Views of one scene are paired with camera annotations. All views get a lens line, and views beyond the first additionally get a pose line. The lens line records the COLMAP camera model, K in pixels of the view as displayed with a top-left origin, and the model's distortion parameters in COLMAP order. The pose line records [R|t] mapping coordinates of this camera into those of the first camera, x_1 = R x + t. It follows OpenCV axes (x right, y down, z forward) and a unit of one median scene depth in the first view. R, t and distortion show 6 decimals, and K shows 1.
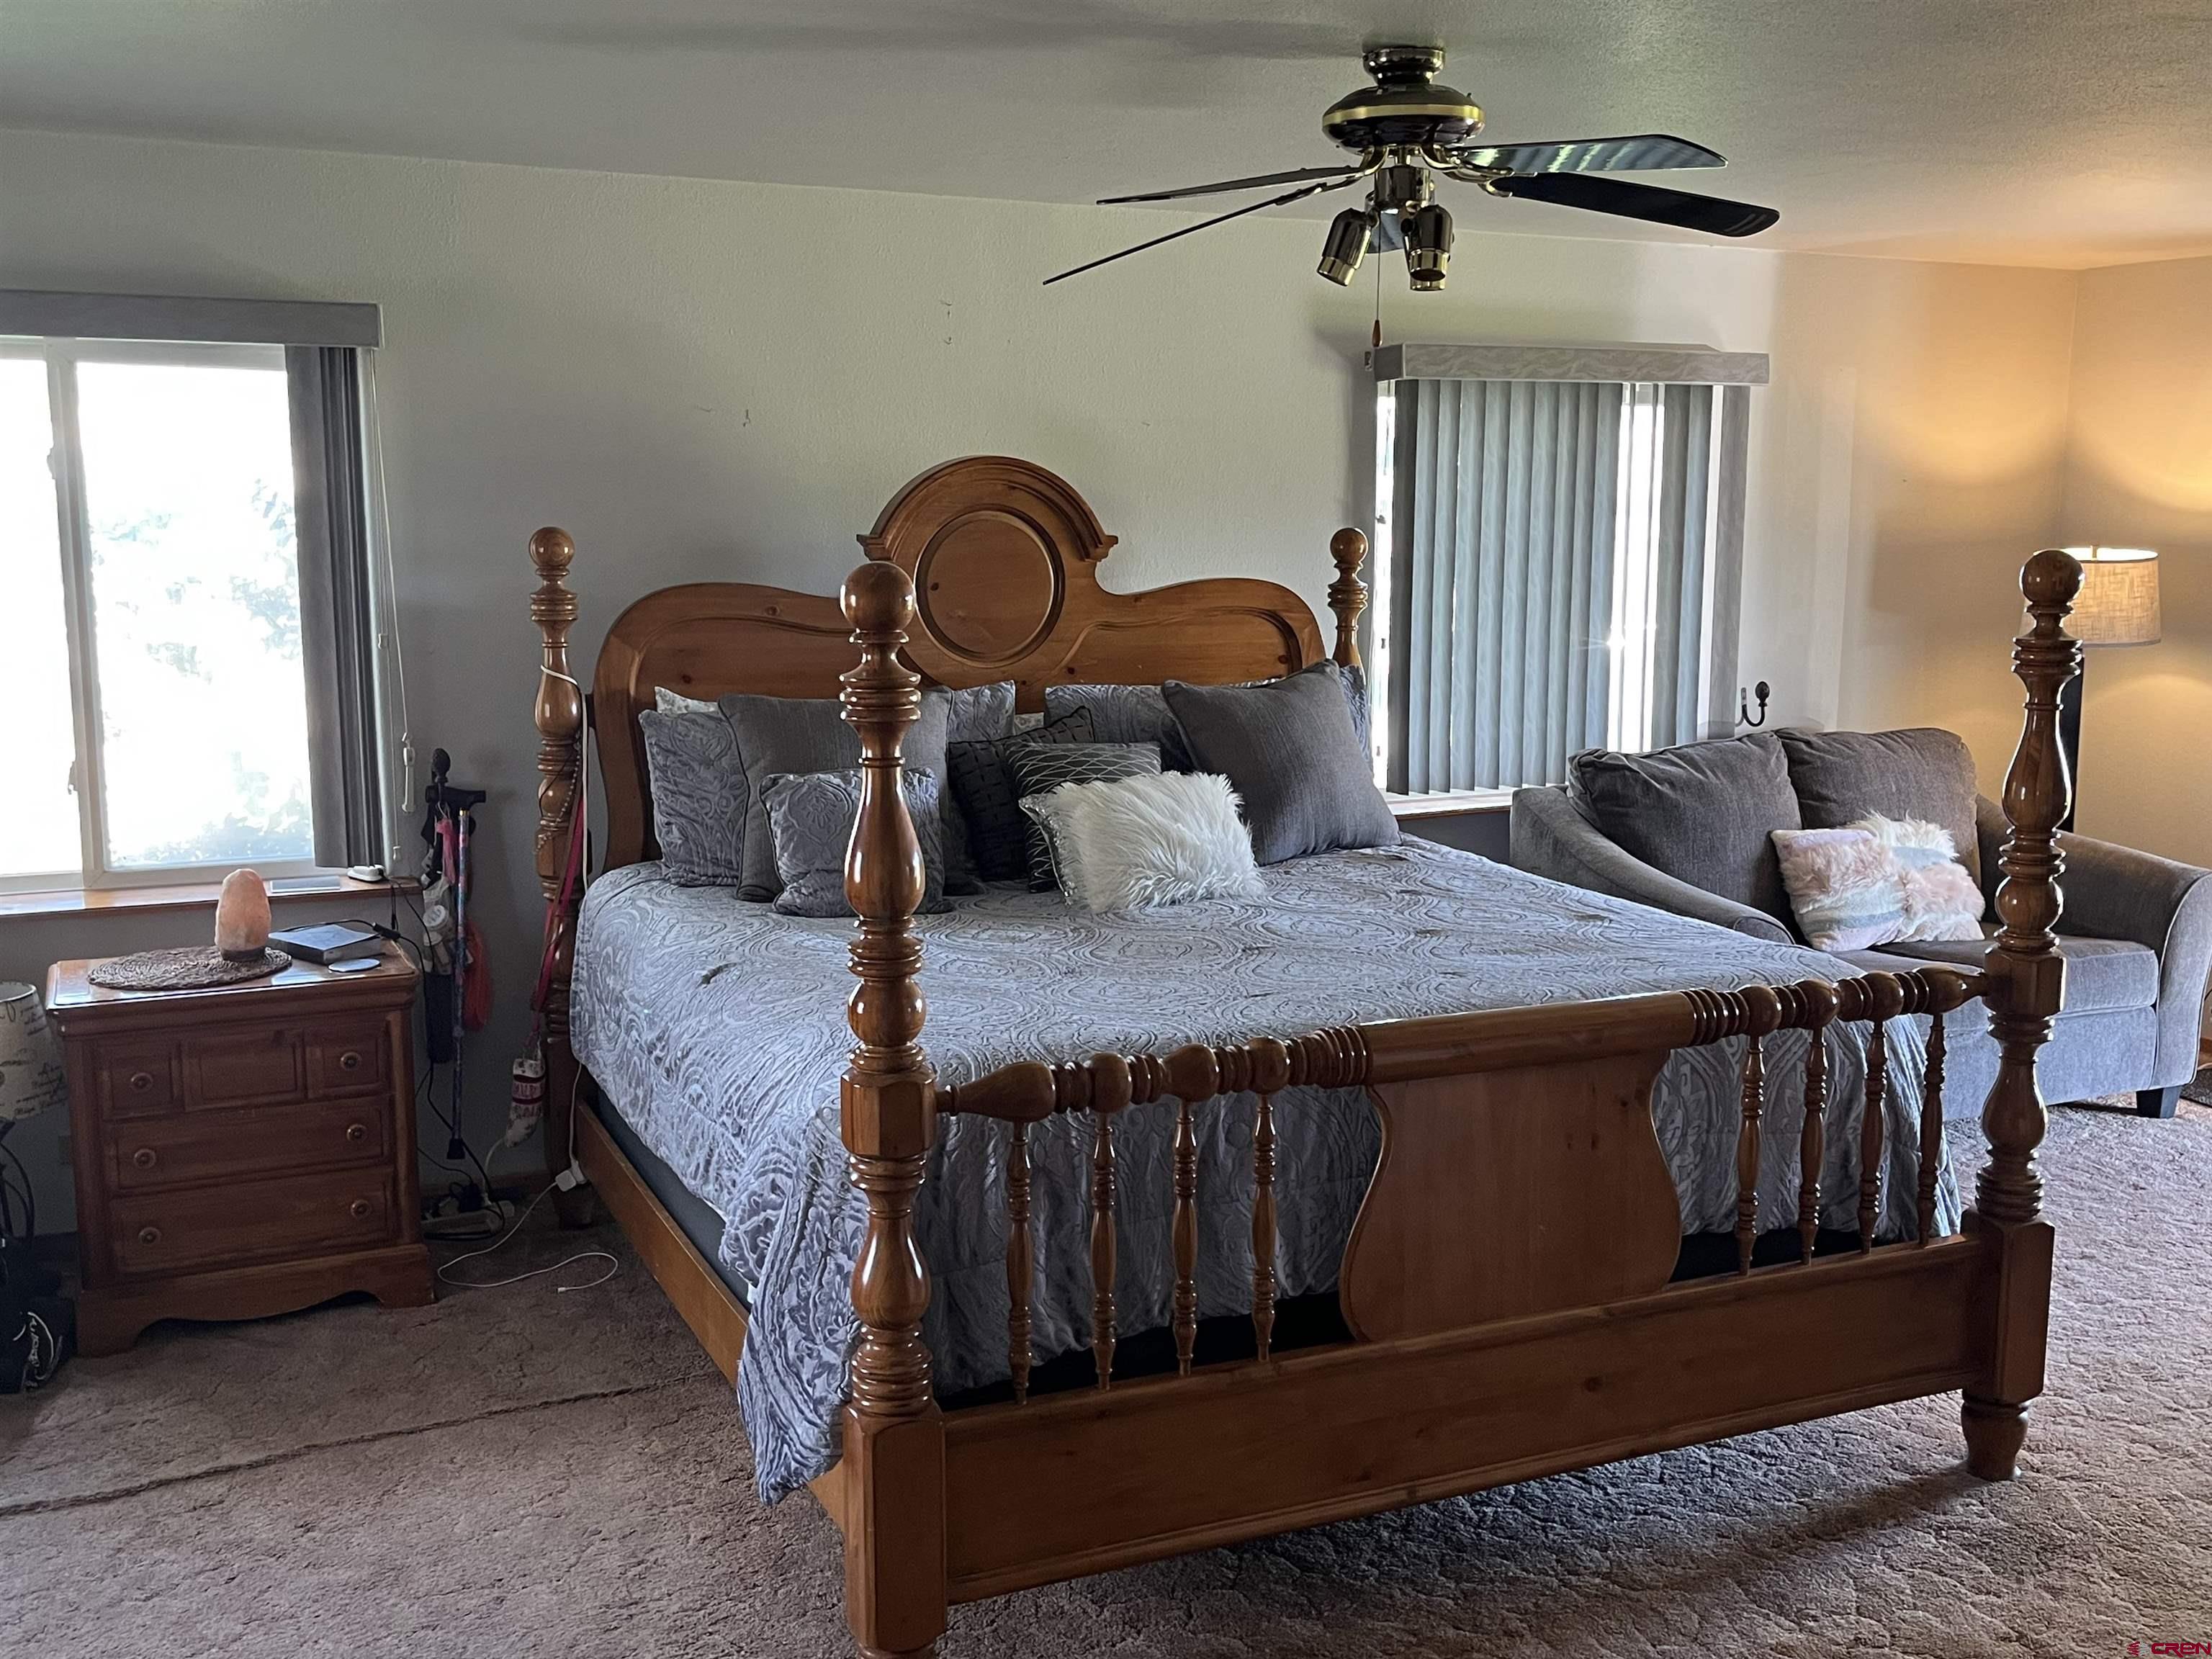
lens RADIAL K [[2131.1, 0, 1104.4], [0, 2131.1, 825.2], [0, 0, 1]] dist [0.049914, 0.000000]
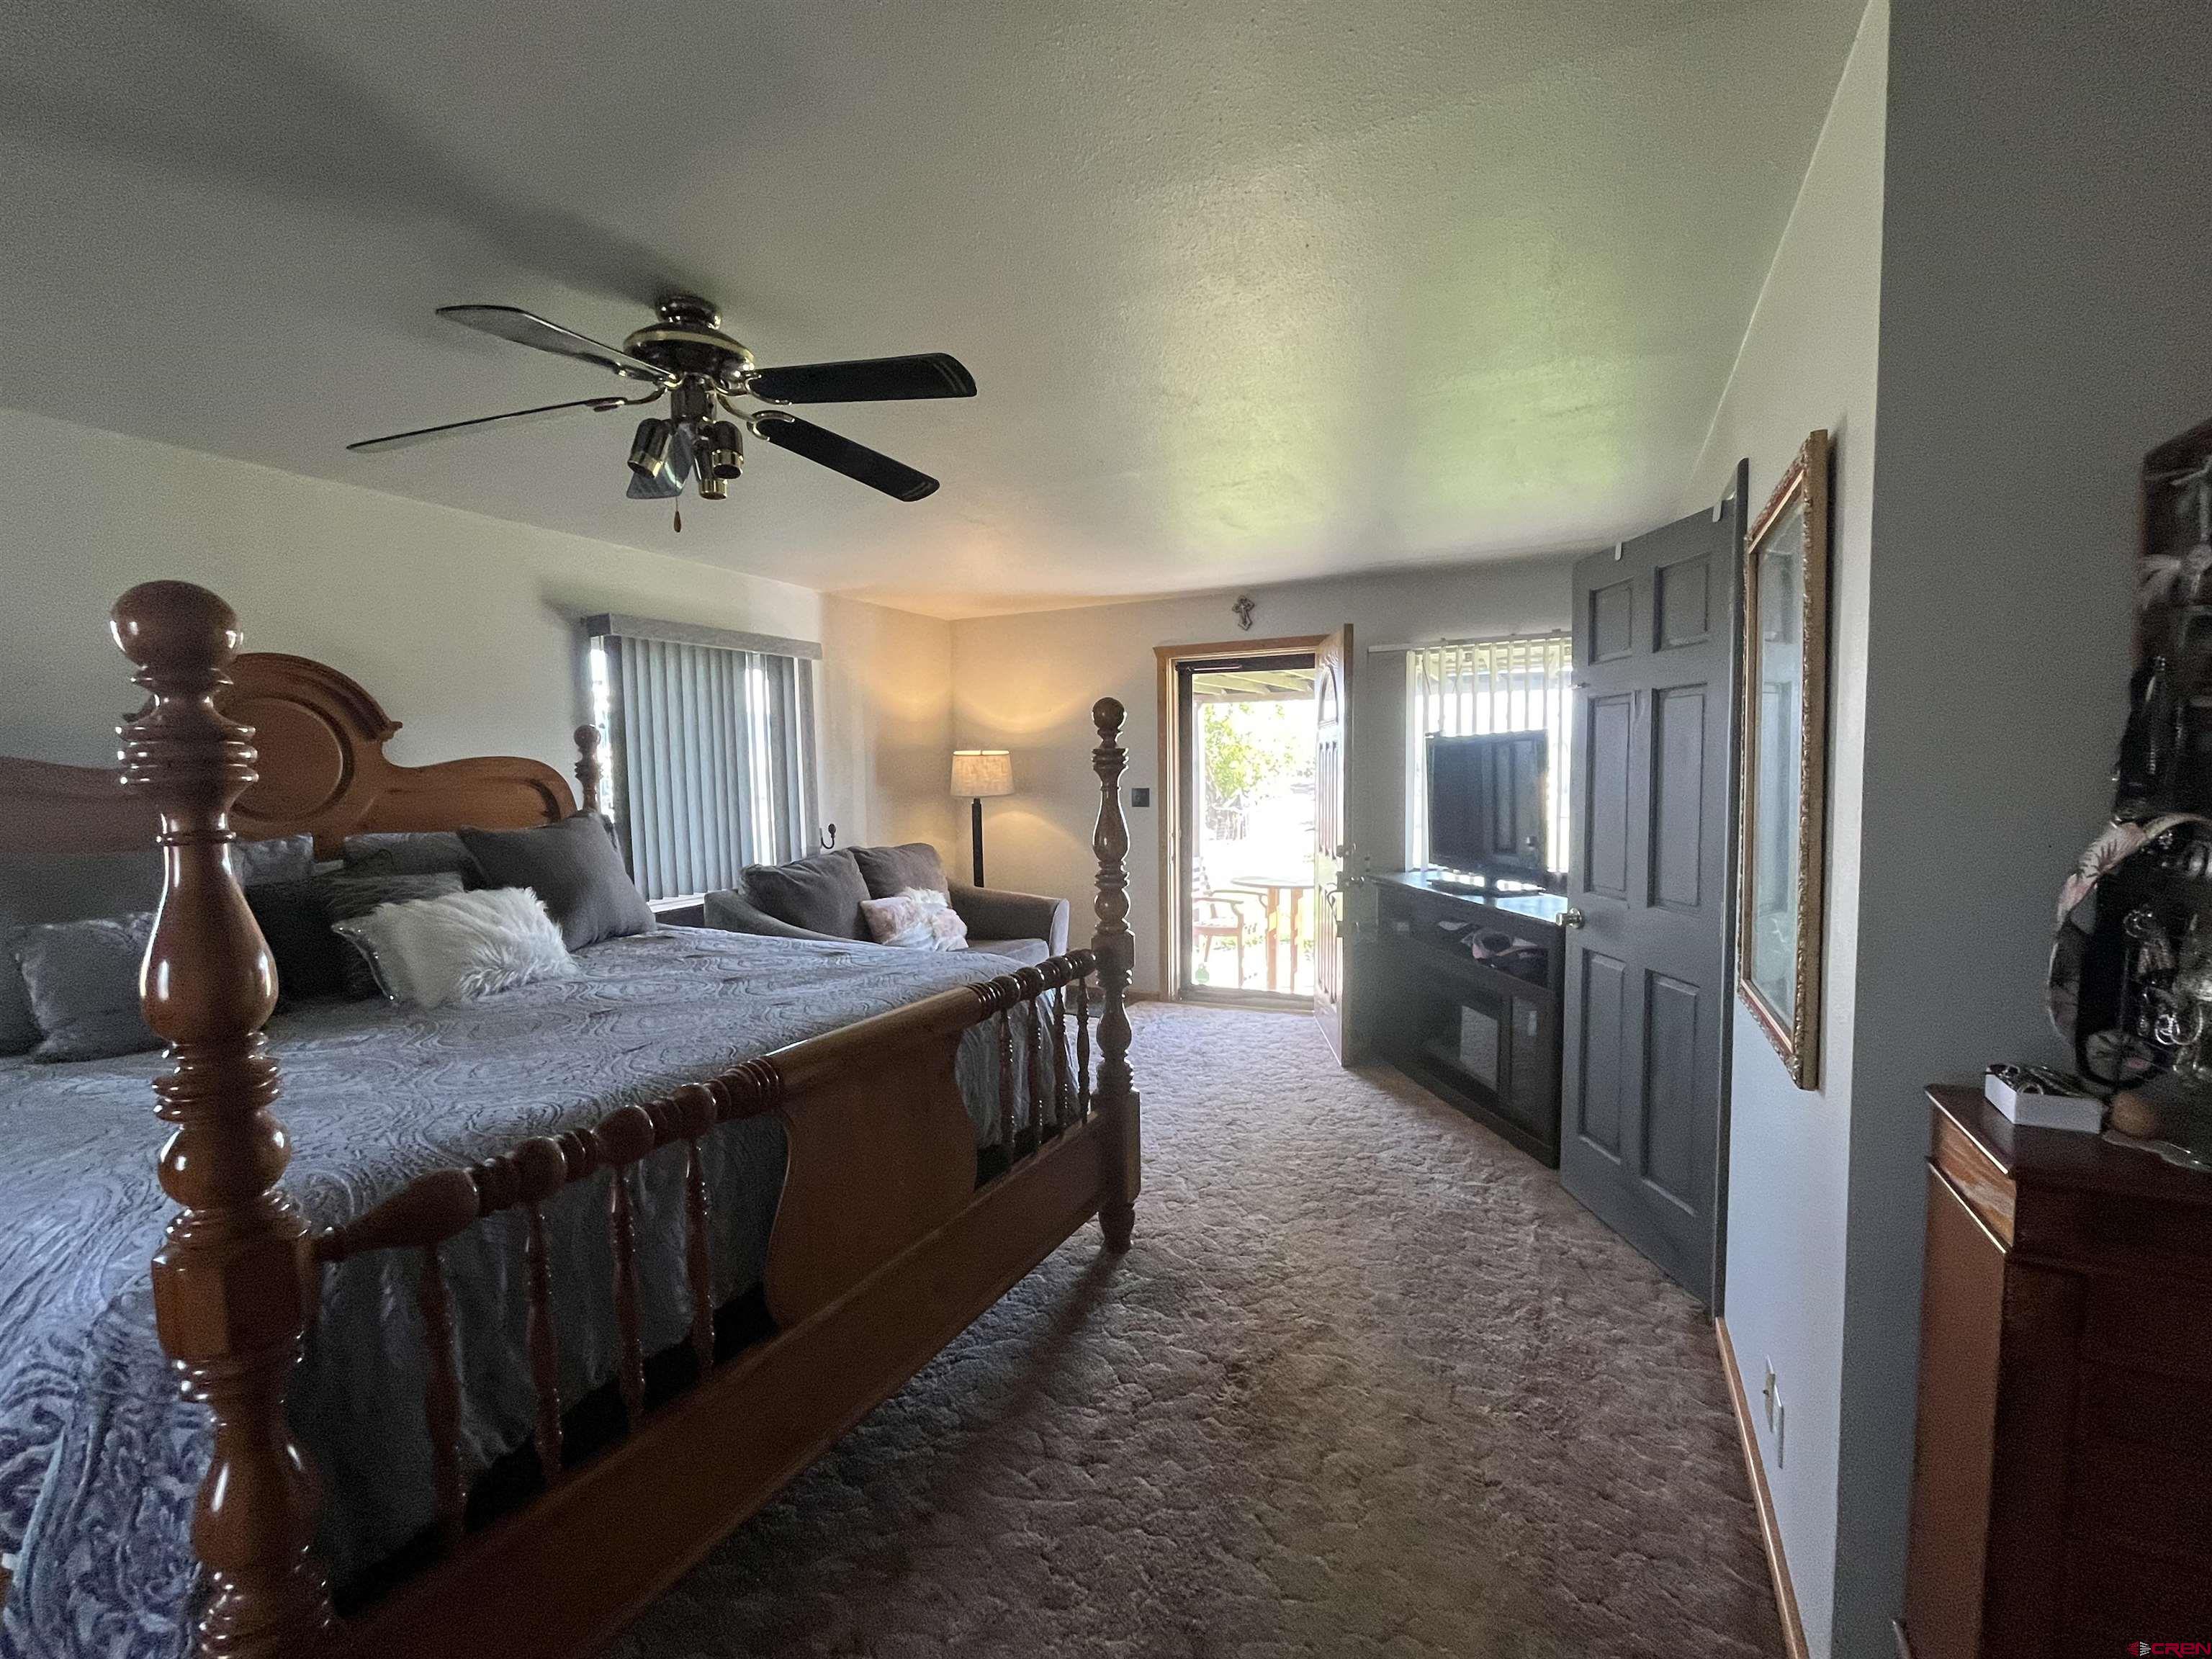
lens RADIAL K [[968.5, 0, 1104.7], [0, 968.5, 837.6], [0, 0, 1]] dist [-0.007272, 0.000703]
pose [[0.774096, -0.060465, 0.630174, -0.053063], [0.116715, 0.991996, -0.048189, 0.019513], [-0.622216, 0.110853, 0.774957, 0.400261]]
